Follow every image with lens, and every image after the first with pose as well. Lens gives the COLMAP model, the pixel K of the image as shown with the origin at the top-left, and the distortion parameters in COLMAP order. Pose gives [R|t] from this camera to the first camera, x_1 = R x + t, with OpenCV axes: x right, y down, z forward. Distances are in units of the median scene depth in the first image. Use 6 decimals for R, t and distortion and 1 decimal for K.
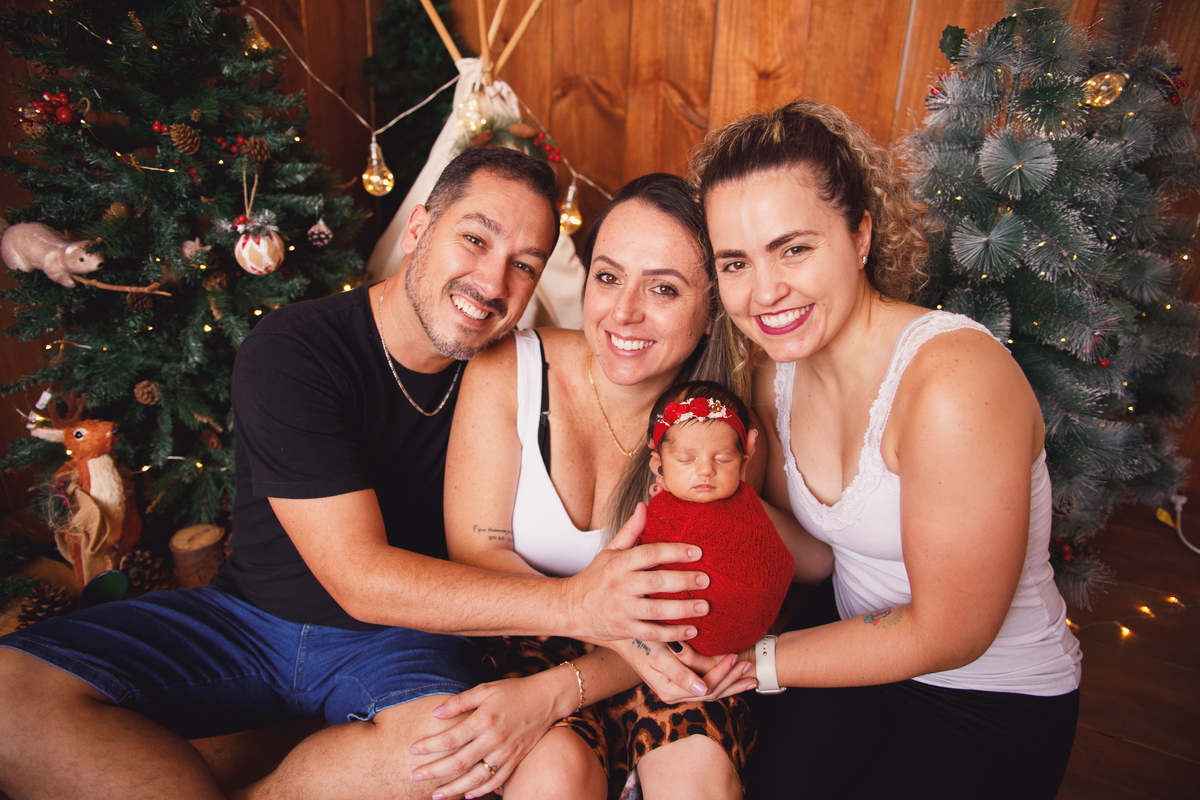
lens RADIAL K [[790.0, 0, 600.0], [0, 790.0, 400.0], [0, 0, 1]] dist [-0.106300, 0.067068]
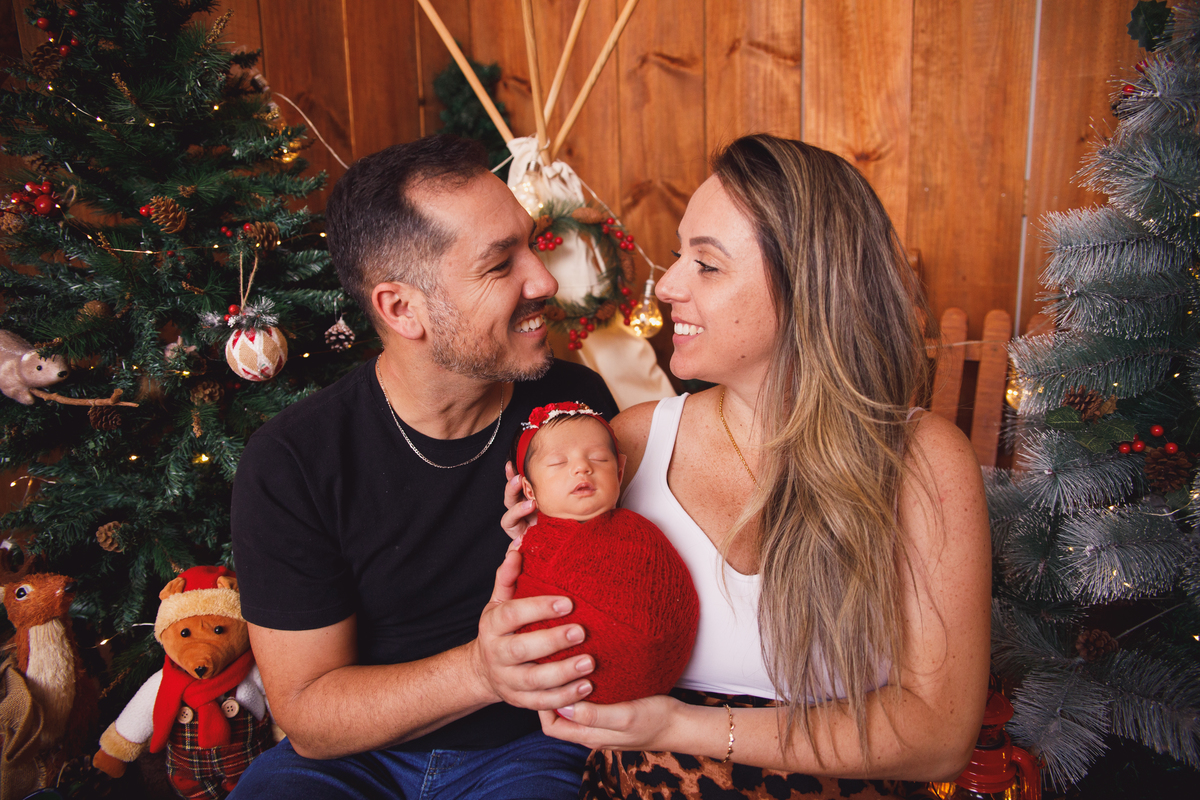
lens RADIAL K [[790.0, 0, 600.0], [0, 790.0, 400.0], [0, 0, 1]] dist [-0.106300, 0.067068]
pose [[0.994015, -0.049214, -0.097526, -0.015331], [0.028570, 0.978817, -0.202732, 0.024256], [0.105438, 0.198733, 0.974366, 0.251338]]
